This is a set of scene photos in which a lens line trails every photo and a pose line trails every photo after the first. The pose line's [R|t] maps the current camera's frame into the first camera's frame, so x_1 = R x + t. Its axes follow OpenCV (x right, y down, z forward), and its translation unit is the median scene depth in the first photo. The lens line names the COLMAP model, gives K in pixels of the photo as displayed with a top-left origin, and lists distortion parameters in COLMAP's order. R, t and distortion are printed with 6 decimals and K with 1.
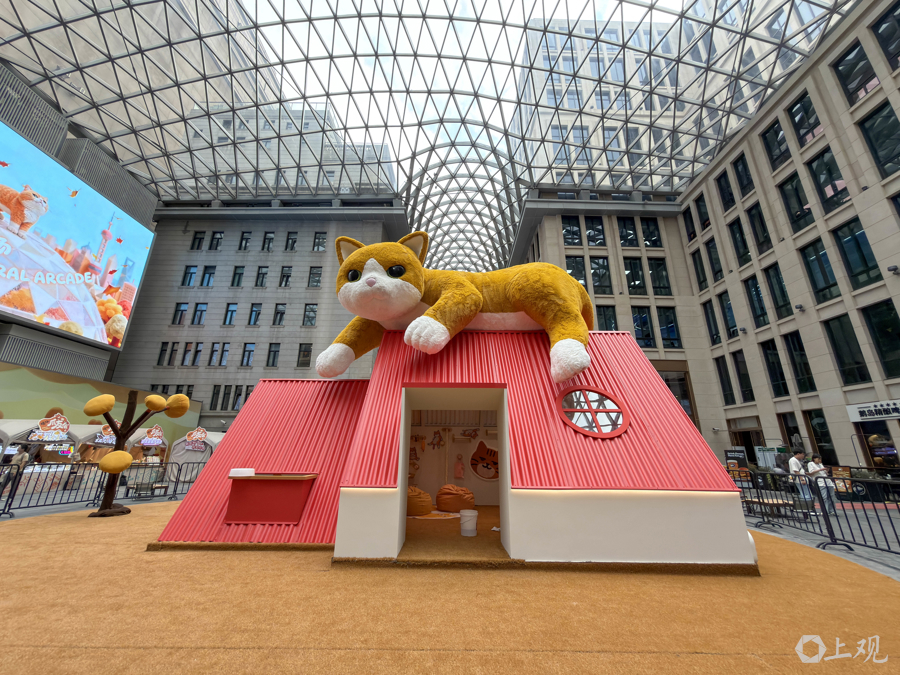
lens RADIAL K [[360.4, 0, 448.3], [0, 360.4, 336.2], [0, 0, 1]] dist [-0.002813, 0.000172]
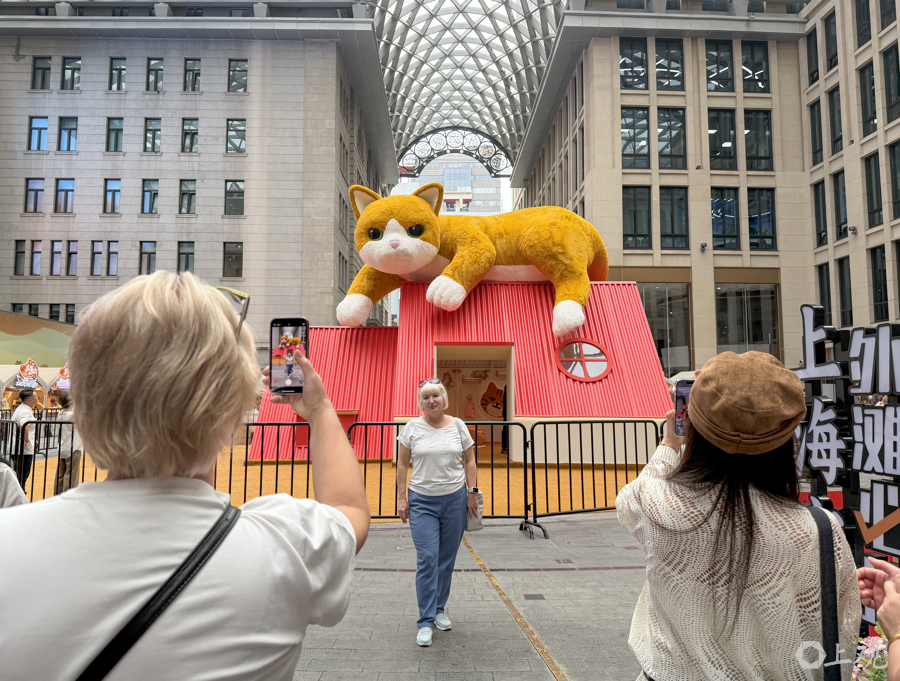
lens RADIAL K [[630.4, 0, 450.6], [0, 630.4, 339.3], [0, 0, 1]] dist [0.007741, -0.005860]
pose [[0.999483, -0.004537, 0.031816, -0.024130], [-0.002664, 0.974881, 0.222711, -0.066762], [-0.032028, -0.222680, 0.974365, -0.209873]]
